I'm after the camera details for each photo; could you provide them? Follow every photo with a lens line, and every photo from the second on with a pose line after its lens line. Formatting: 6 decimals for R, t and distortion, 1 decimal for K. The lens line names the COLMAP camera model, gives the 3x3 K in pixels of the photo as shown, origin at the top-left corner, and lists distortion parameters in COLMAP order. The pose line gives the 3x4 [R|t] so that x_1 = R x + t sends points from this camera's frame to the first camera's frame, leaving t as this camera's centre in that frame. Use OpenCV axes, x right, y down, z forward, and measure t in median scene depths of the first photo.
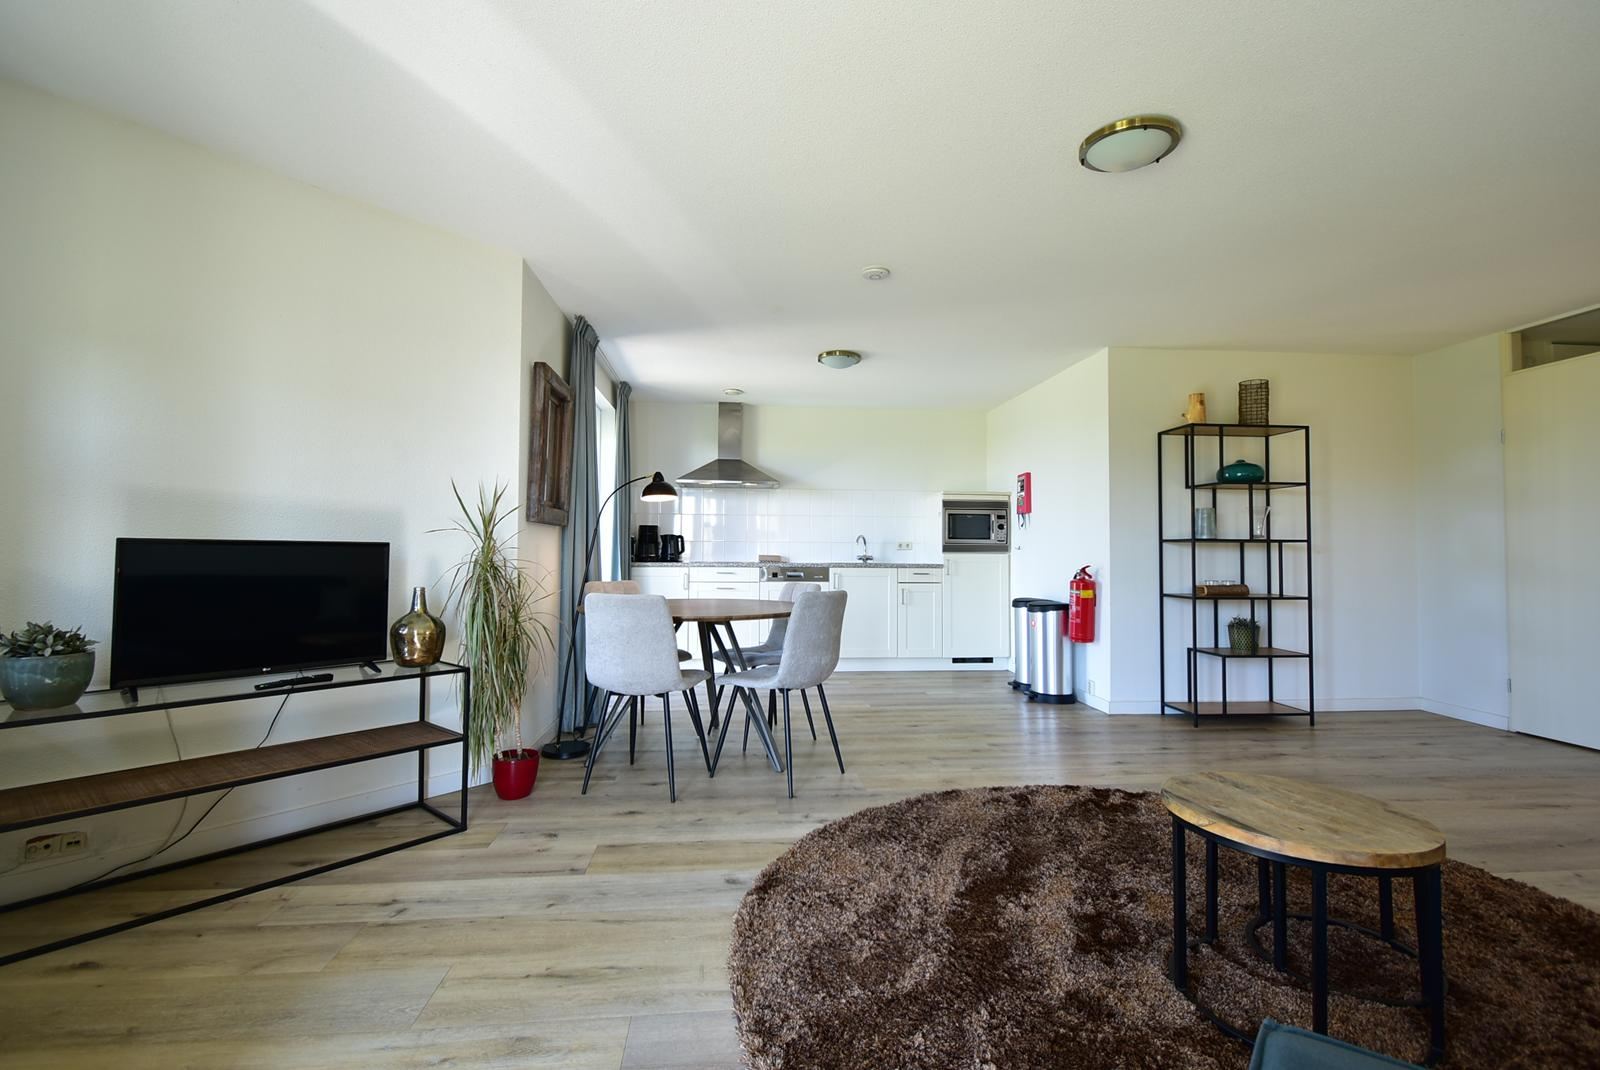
lens RADIAL K [[703.3, 0, 802.2], [0, 703.3, 531.2], [0, 0, 1]] dist [0.000905, -0.002494]
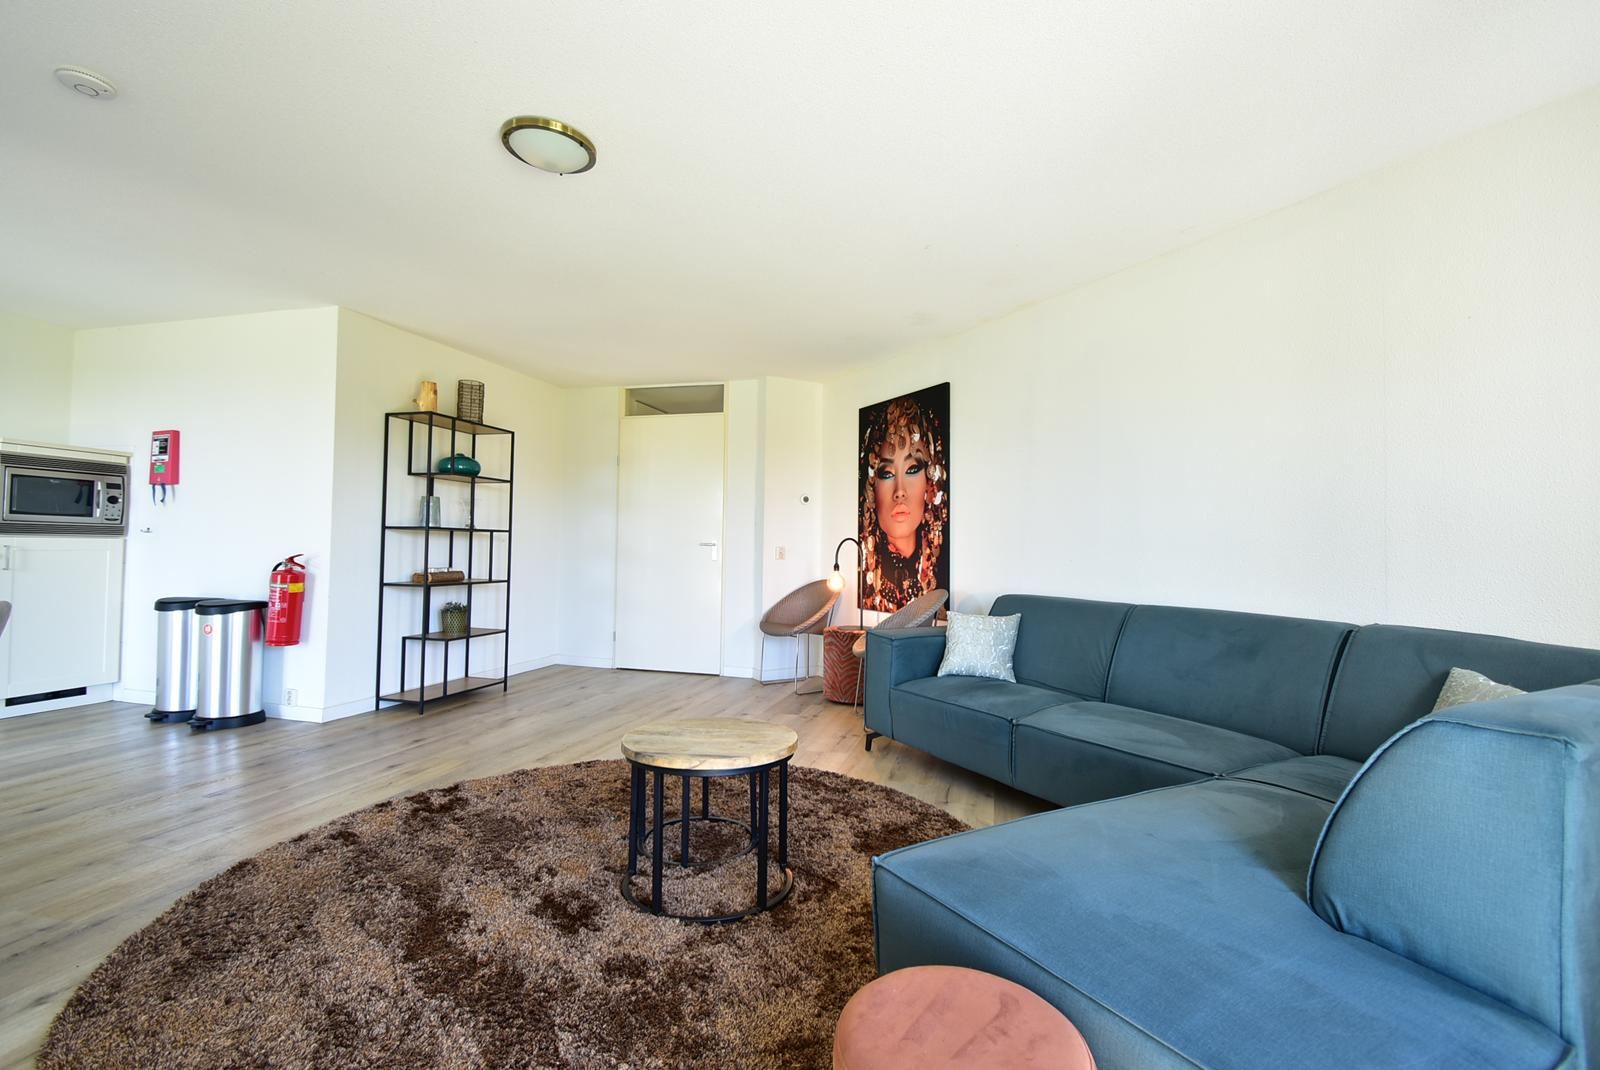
lens RADIAL K [[703.3, 0, 802.2], [0, 703.3, 531.2], [0, 0, 1]] dist [0.000905, -0.002494]
pose [[0.359277, 0.022212, 0.932967, -0.175181], [-0.041562, 0.999106, -0.007781, 0.002634], [-0.932305, -0.035980, 0.359878, 0.132942]]
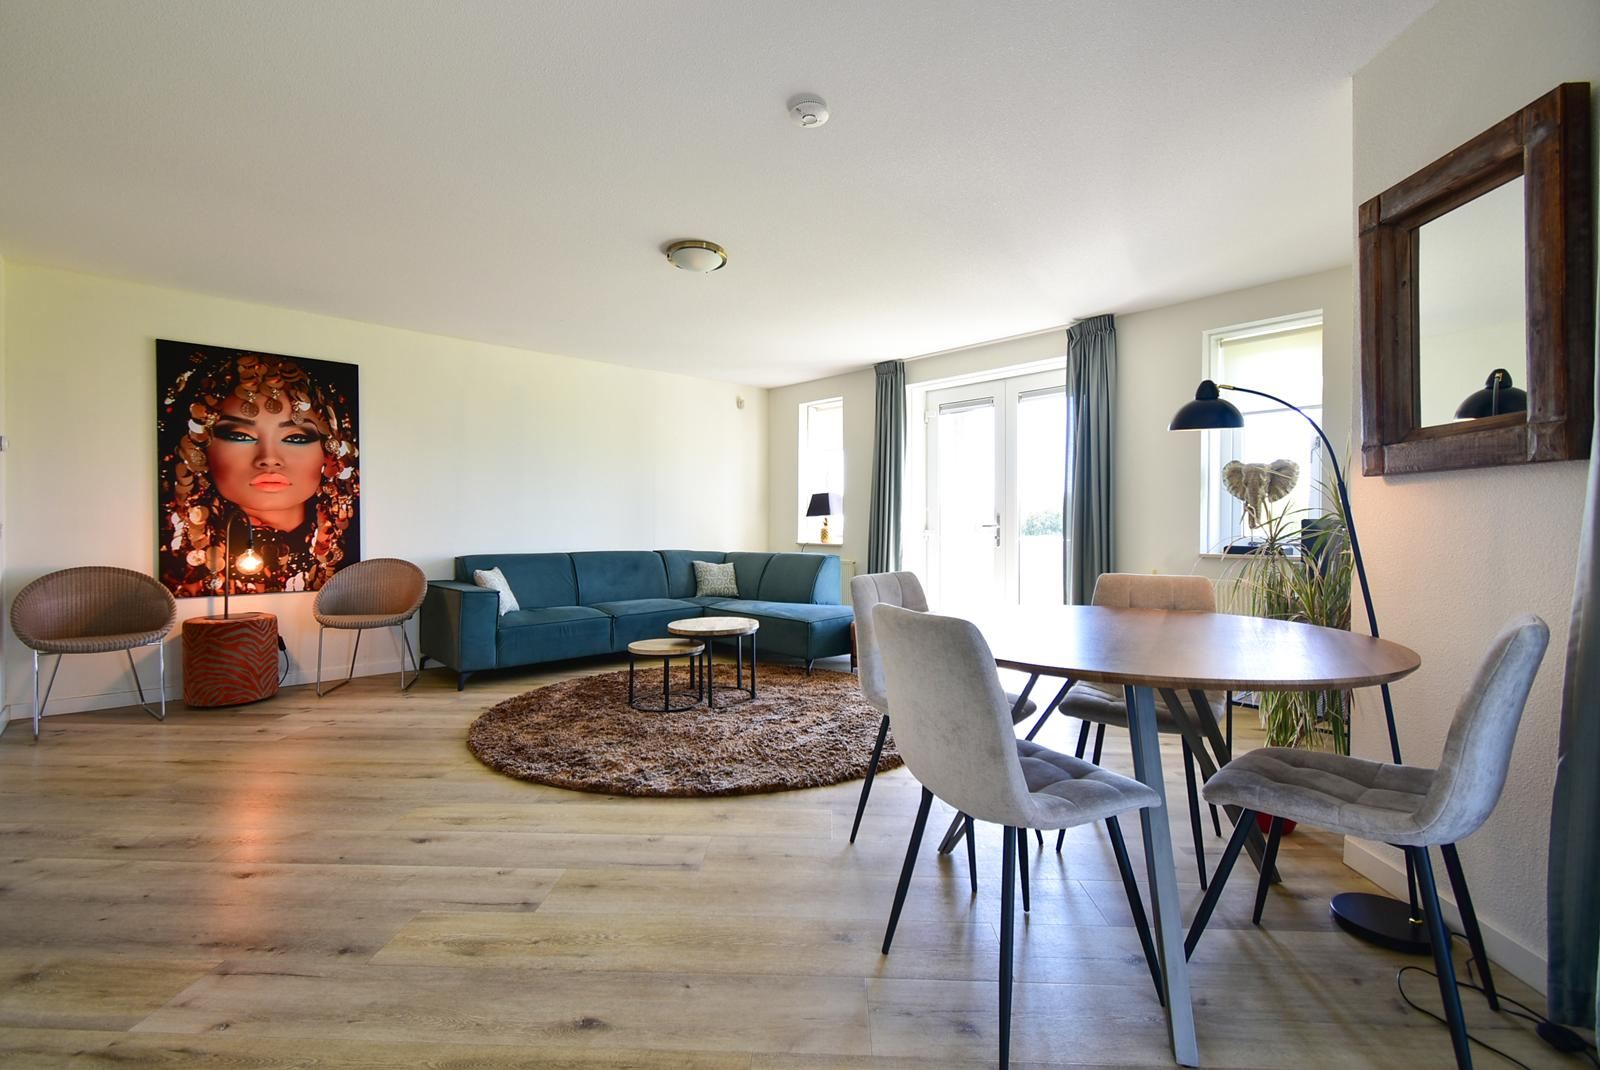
lens RADIAL K [[703.3, 0, 802.2], [0, 703.3, 531.2], [0, 0, 1]] dist [0.000905, -0.002494]
pose [[-0.990397, -0.010436, 0.137856, 0.009656], [-0.013347, 0.999707, -0.020203, 0.037463], [-0.137604, -0.021849, -0.990246, 1.241164]]
